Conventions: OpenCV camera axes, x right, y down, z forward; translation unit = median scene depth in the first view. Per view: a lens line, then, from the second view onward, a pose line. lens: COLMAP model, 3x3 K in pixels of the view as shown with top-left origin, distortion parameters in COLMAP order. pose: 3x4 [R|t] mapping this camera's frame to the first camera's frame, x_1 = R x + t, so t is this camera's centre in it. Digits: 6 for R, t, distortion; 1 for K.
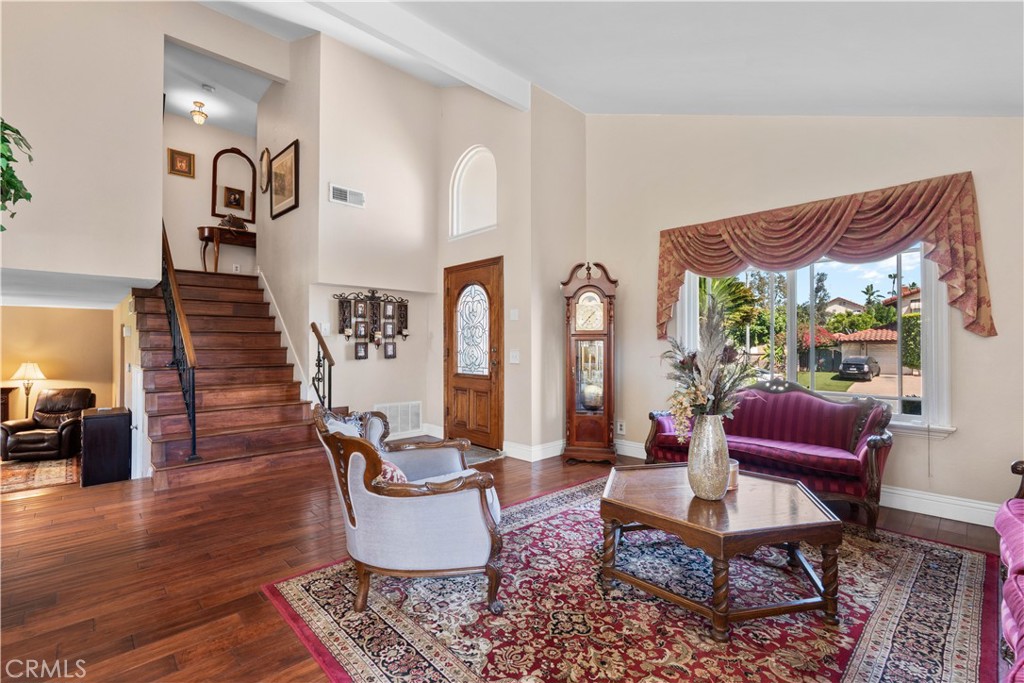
lens RADIAL K [[452.4, 0, 512.0], [0, 452.4, 341.5], [0, 0, 1]] dist [0.000269, 0.000114]
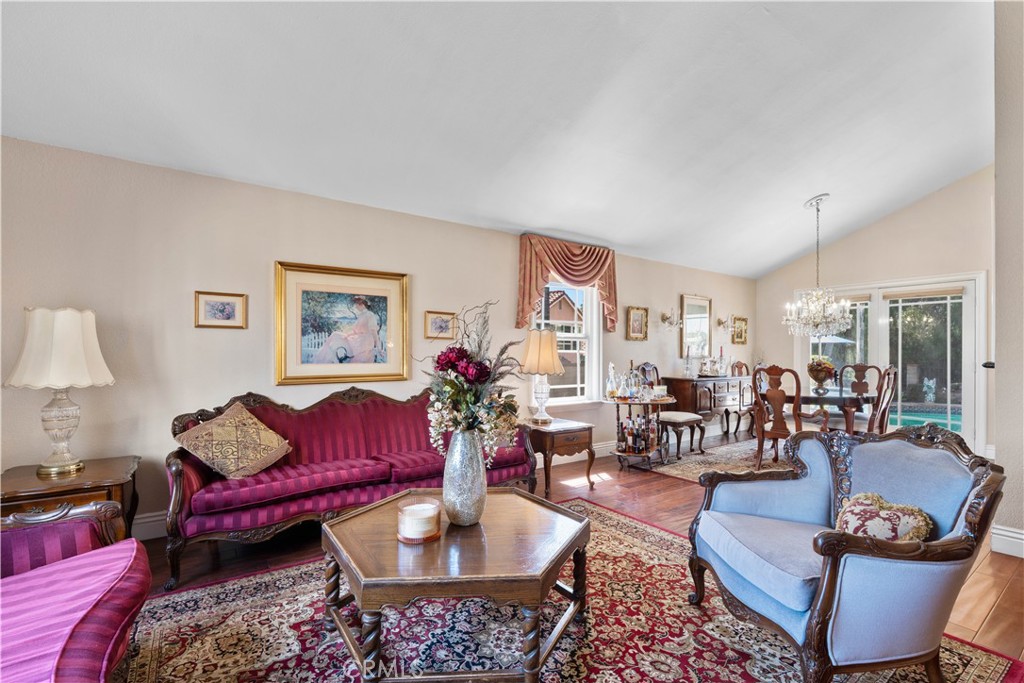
lens RADIAL K [[455.2, 0, 514.4], [0, 455.2, 348.7], [0, 0, 1]] dist [0.000363, 0.000243]
pose [[-0.990379, -0.003897, 0.138329, 0.213597], [-0.007046, 0.999727, -0.022284, 0.021964], [-0.138204, -0.023044, -0.990136, 1.885128]]
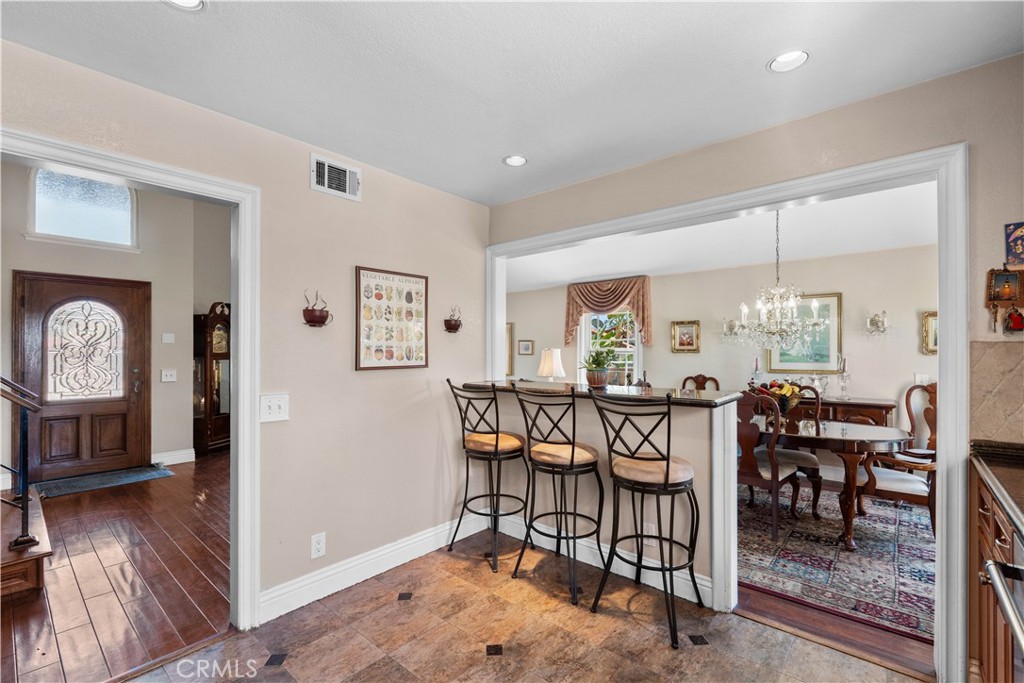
lens RADIAL K [[455.2, 0, 514.4], [0, 455.2, 348.7], [0, 0, 1]] dist [0.000363, 0.000243]
pose [[-0.091851, 0.003786, 0.995766, -2.596853], [-0.011763, 0.999919, -0.004886, -0.082727], [-0.995703, -0.012162, -0.091799, 0.532563]]
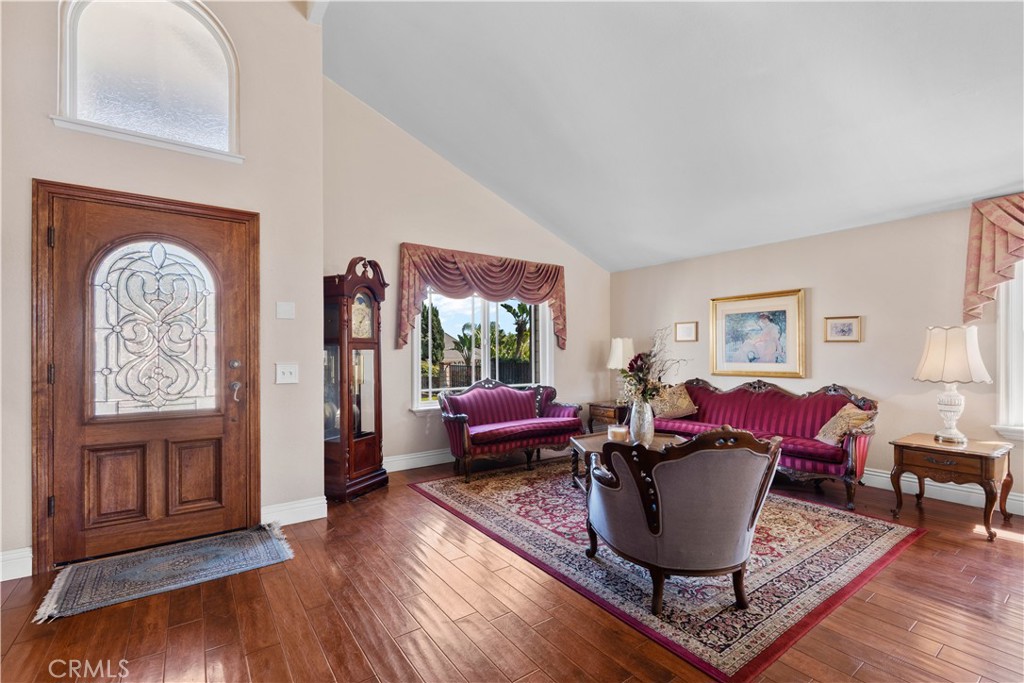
lens RADIAL K [[455.2, 0, 514.4], [0, 455.2, 348.7], [0, 0, 1]] dist [0.000363, 0.000243]
pose [[0.132530, 0.004753, 0.991168, -1.323272], [-0.008987, 0.999953, -0.003593, -0.007589], [-0.991138, -0.008431, 0.132566, 1.251160]]
